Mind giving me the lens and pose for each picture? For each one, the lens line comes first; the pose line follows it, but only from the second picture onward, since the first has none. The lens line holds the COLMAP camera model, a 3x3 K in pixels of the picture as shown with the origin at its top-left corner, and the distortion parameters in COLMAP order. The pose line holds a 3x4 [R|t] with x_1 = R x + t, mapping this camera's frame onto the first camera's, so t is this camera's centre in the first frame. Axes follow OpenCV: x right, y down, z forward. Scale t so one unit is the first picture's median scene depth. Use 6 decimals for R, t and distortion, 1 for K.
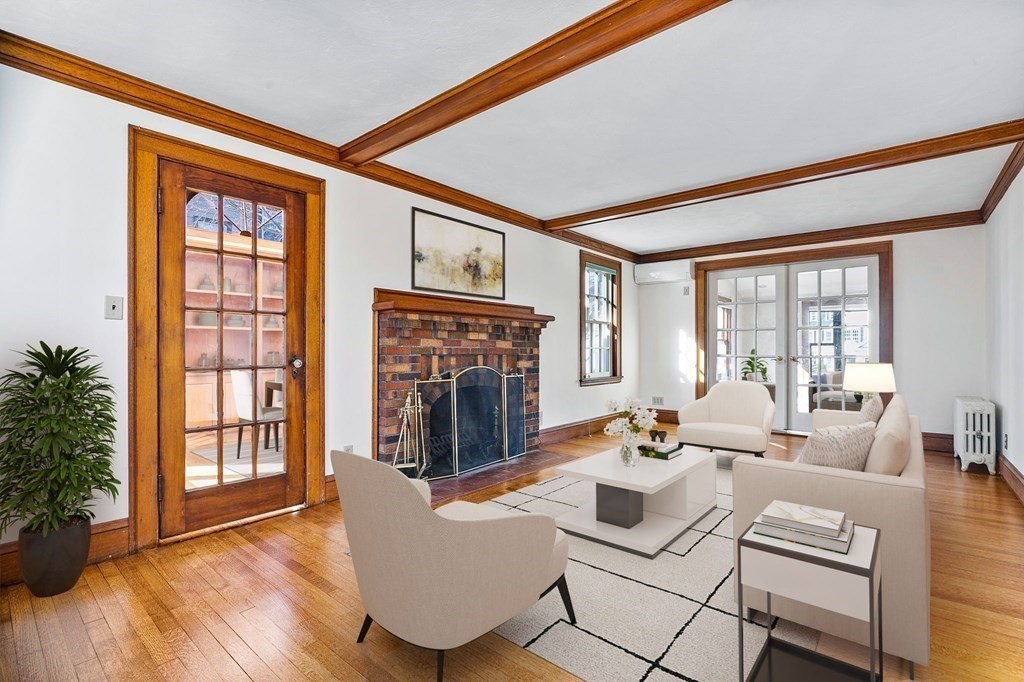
lens RADIAL K [[471.5, 0, 521.9], [0, 471.5, 347.3], [0, 0, 1]] dist [-0.005379, 0.001860]
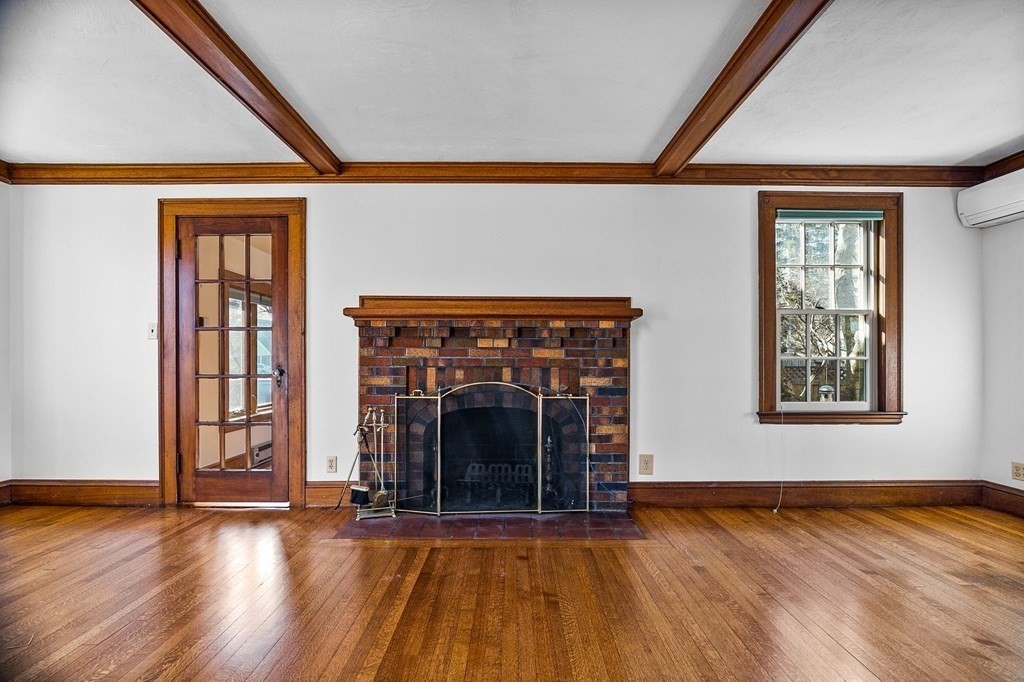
lens RADIAL K [[434.0, 0, 518.6], [0, 434.0, 363.8], [0, 0, 1]] dist [-0.005513, -0.000737]
pose [[0.637997, 0.003438, -0.770031, 0.458299], [0.003429, 0.999967, 0.007306, 0.004988], [0.770031, -0.007302, 0.637964, 0.549739]]
